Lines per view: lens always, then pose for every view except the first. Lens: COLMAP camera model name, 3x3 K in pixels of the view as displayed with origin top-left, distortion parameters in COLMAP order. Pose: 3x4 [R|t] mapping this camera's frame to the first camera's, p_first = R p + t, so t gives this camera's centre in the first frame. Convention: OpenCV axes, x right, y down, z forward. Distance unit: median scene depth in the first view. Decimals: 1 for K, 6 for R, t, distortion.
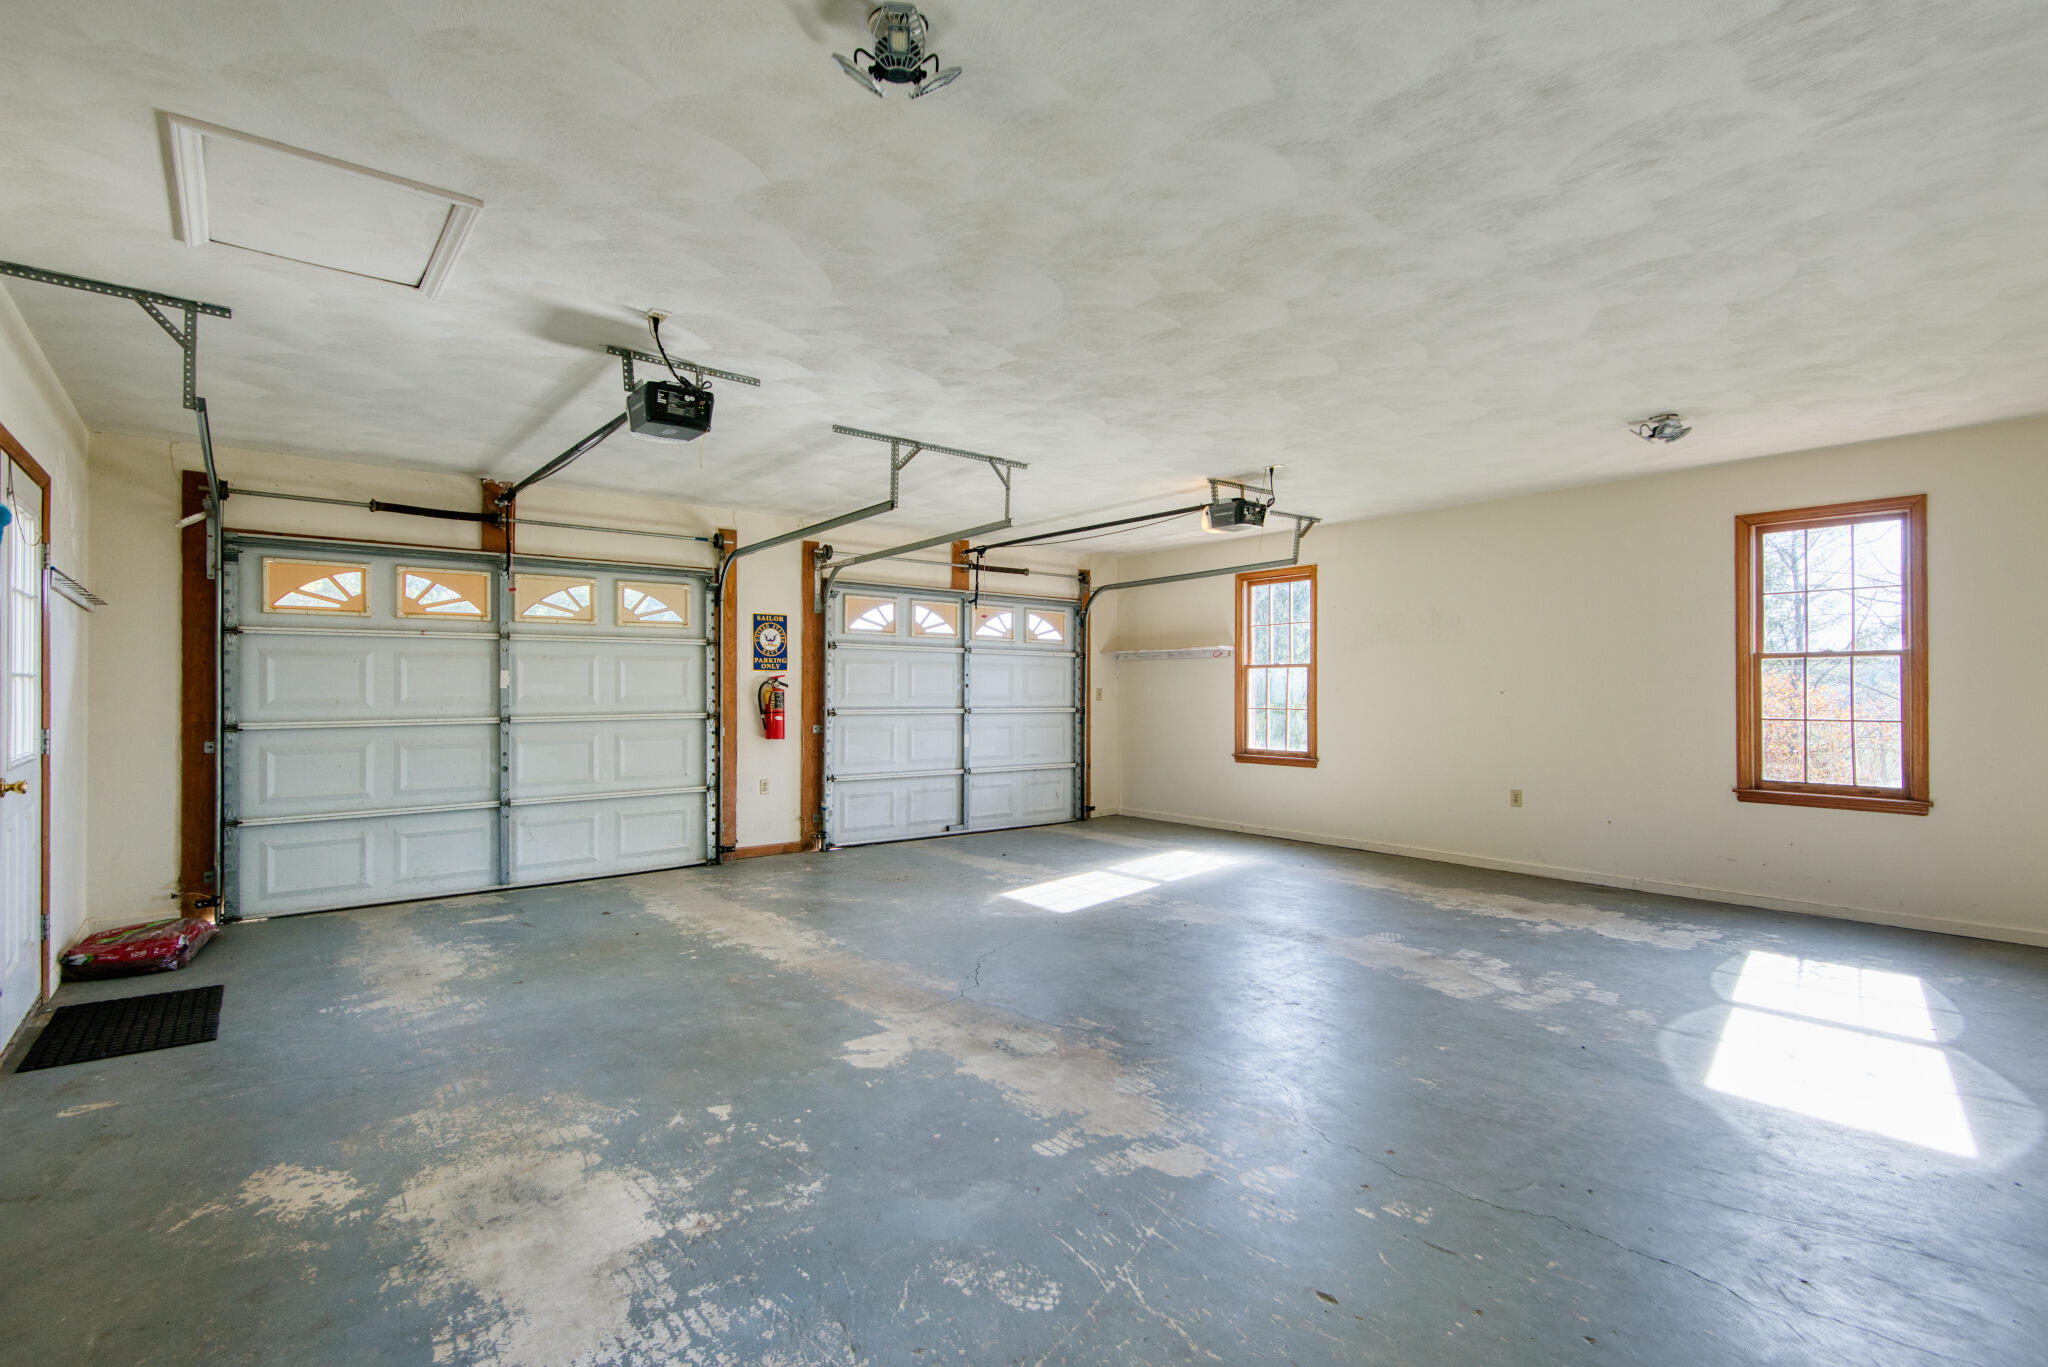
lens RADIAL K [[960.3, 0, 1001.8], [0, 960.3, 670.8], [0, 0, 1]] dist [0.035641, -0.029730]
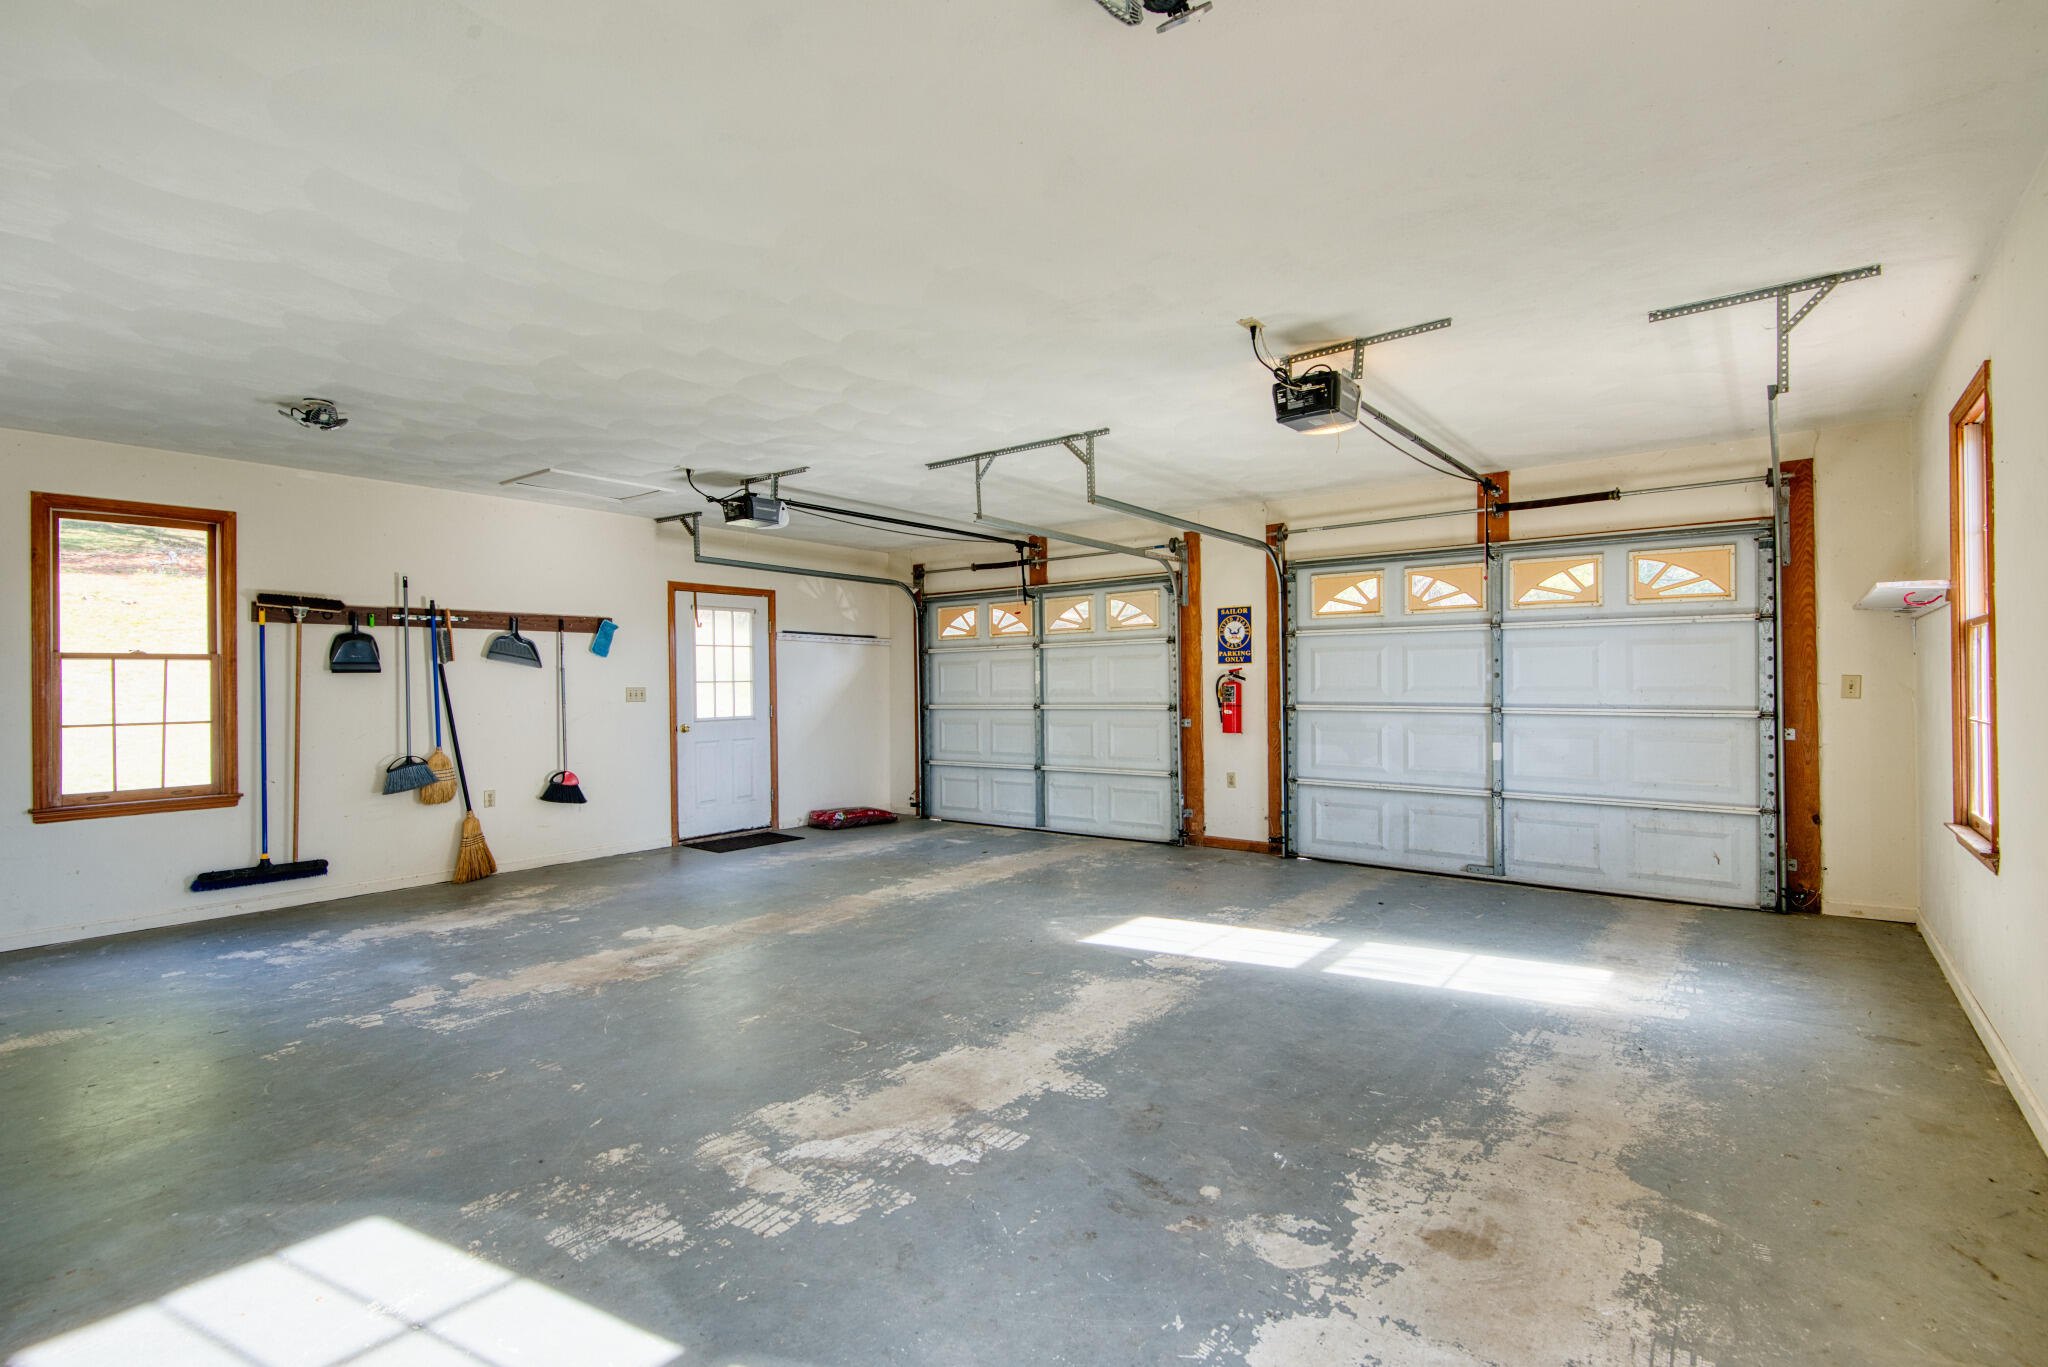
lens RADIAL K [[950.6, 0, 1017.3], [0, 950.6, 680.6], [0, 0, 1]] dist [0.042257, -0.028123]
pose [[0.234625, -0.003935, -0.972078, 0.683202], [0.030571, 0.999527, 0.003332, 0.007231], [0.971605, -0.030499, 0.234634, 0.570653]]
